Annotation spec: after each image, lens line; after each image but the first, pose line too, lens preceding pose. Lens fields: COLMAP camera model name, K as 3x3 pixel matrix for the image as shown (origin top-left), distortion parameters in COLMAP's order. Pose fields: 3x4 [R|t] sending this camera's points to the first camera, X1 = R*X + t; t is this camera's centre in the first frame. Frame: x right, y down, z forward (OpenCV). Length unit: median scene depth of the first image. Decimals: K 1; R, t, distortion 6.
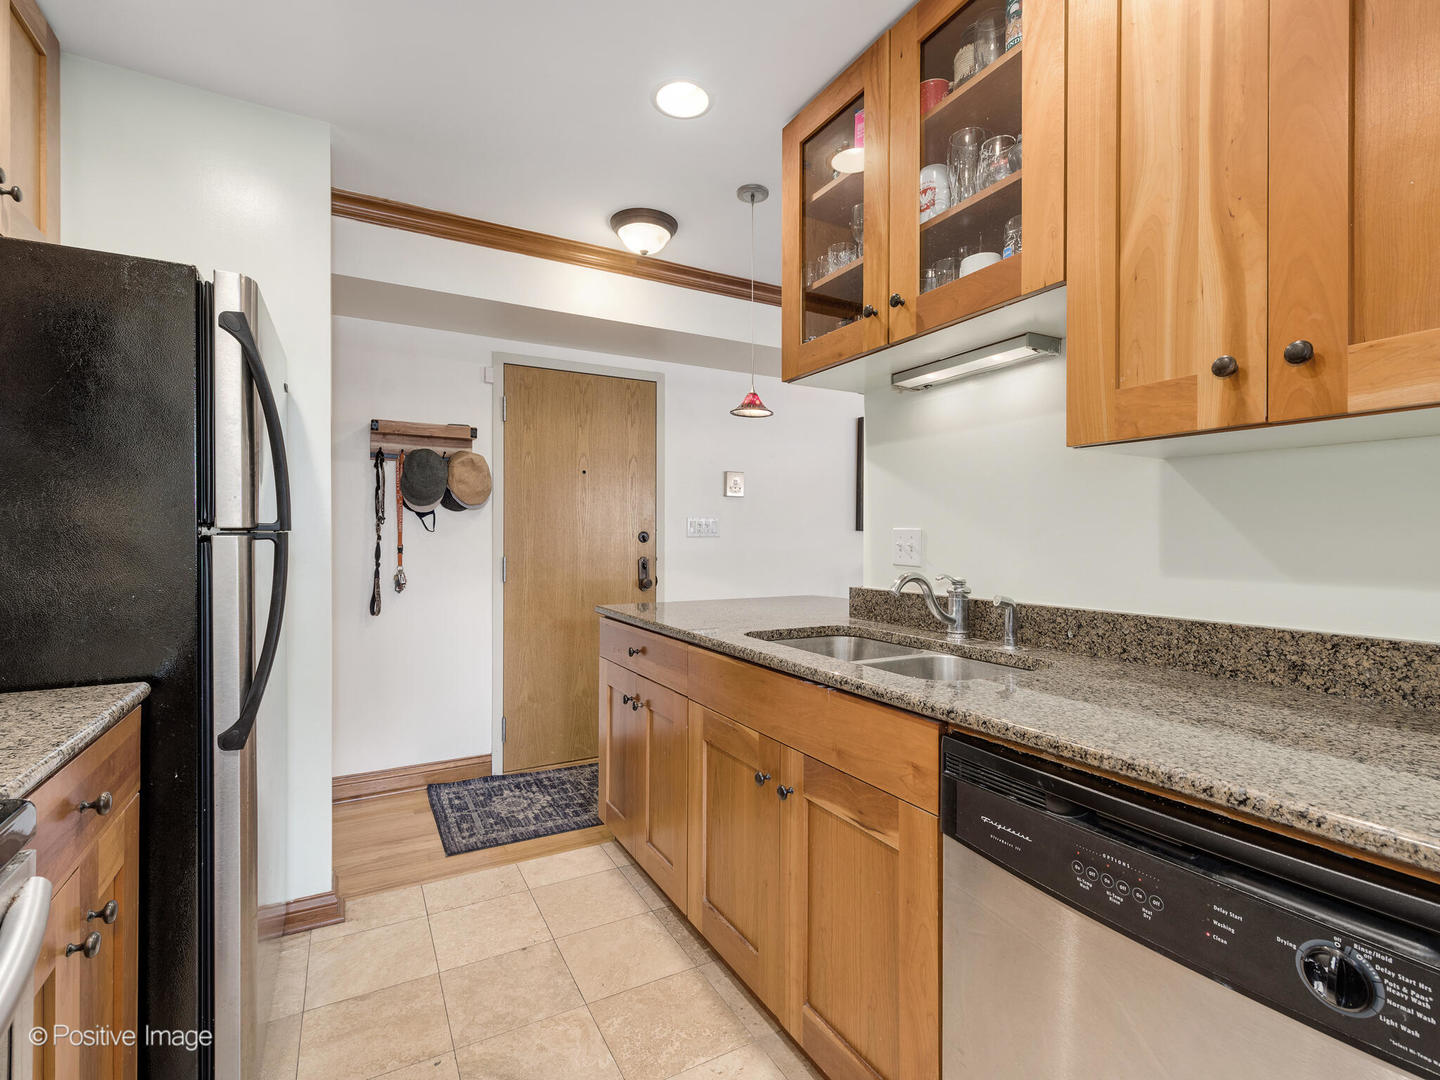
lens RADIAL K [[688.6, 0, 708.6], [0, 688.6, 537.2], [0, 0, 1]] dist [0.016835, -0.001492]
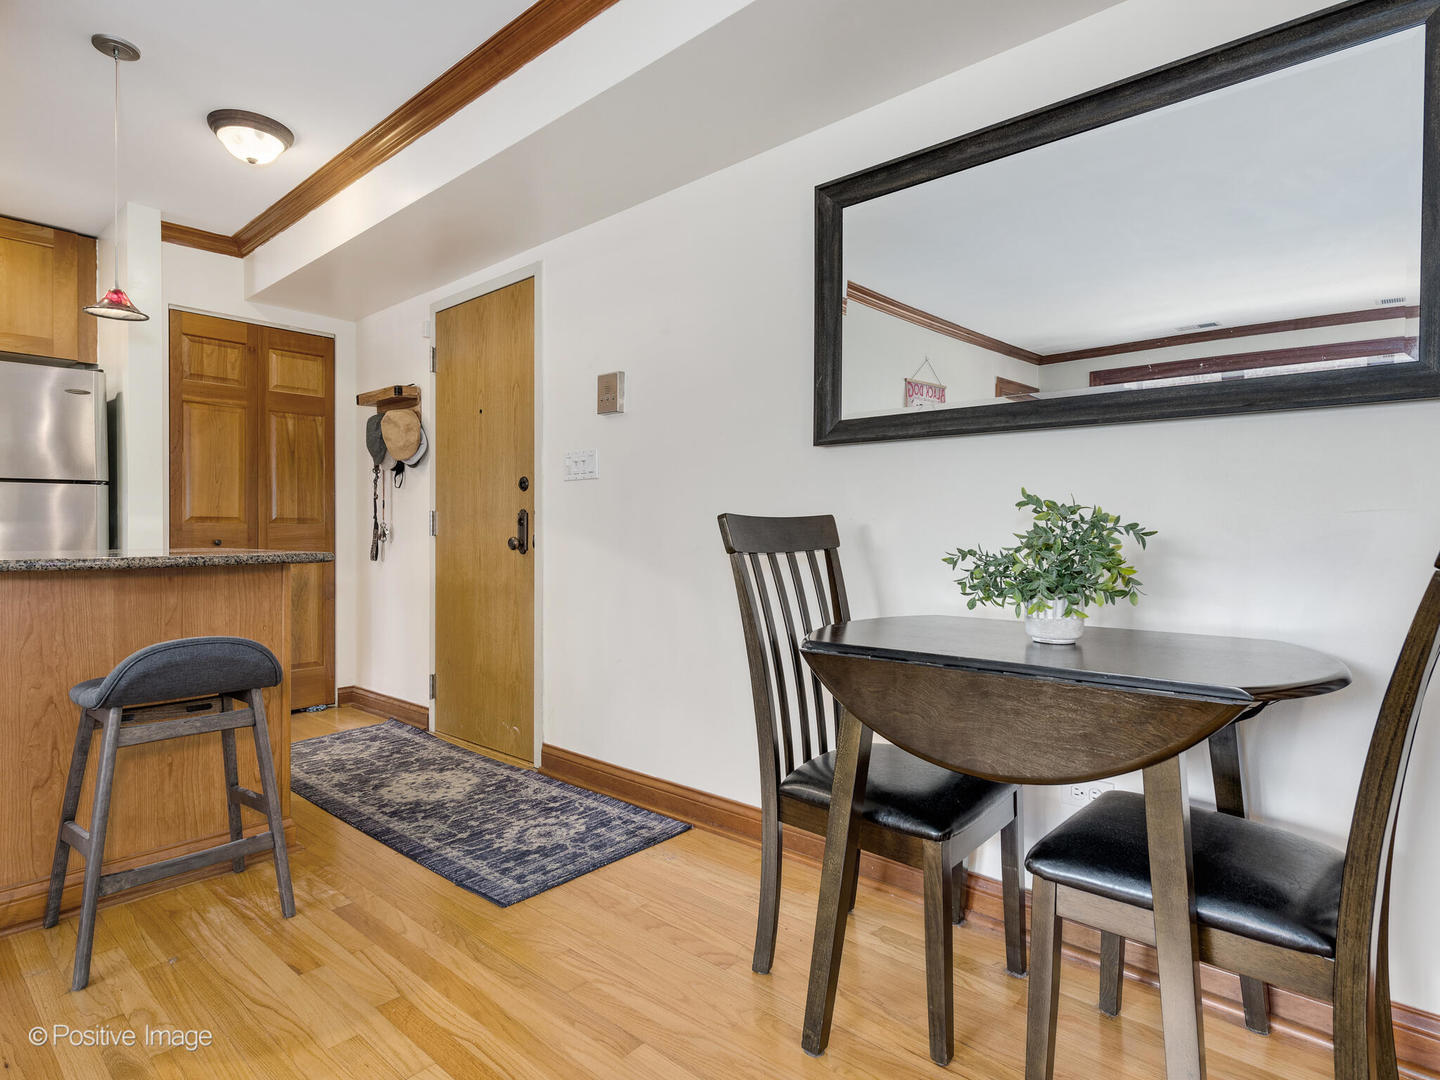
lens RADIAL K [[774.1, 0, 720.2], [0, 774.1, 532.6], [0, 0, 1]] dist [-0.001696, -0.000205]
pose [[0.336693, -0.000742, -0.941614, 0.967245], [0.001283, 0.999999, -0.000329, 0.066800], [0.941614, -0.001098, 0.336693, 1.119953]]
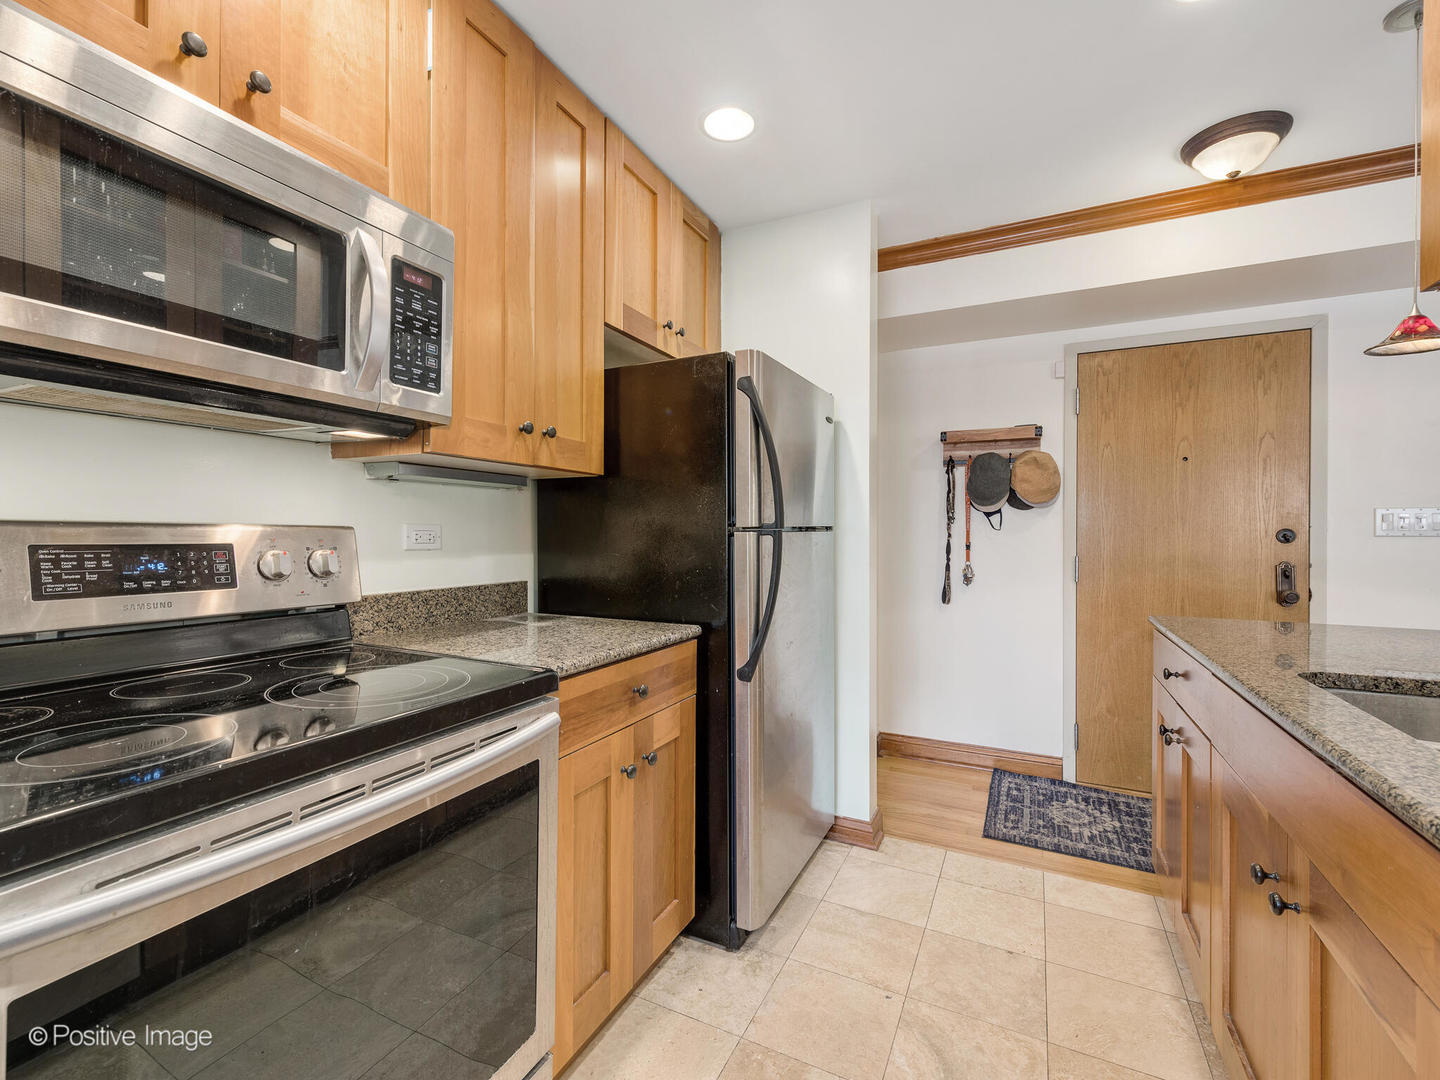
lens RADIAL K [[635.0, 0, 706.7], [0, 635.0, 533.8], [0, 0, 1]] dist [0.013859, -0.001233]
pose [[0.570106, 0.000316, -0.821571, 0.152076], [-0.004022, 0.999989, -0.002406, 0.002099], [0.821561, 0.004677, 0.570101, 0.080433]]
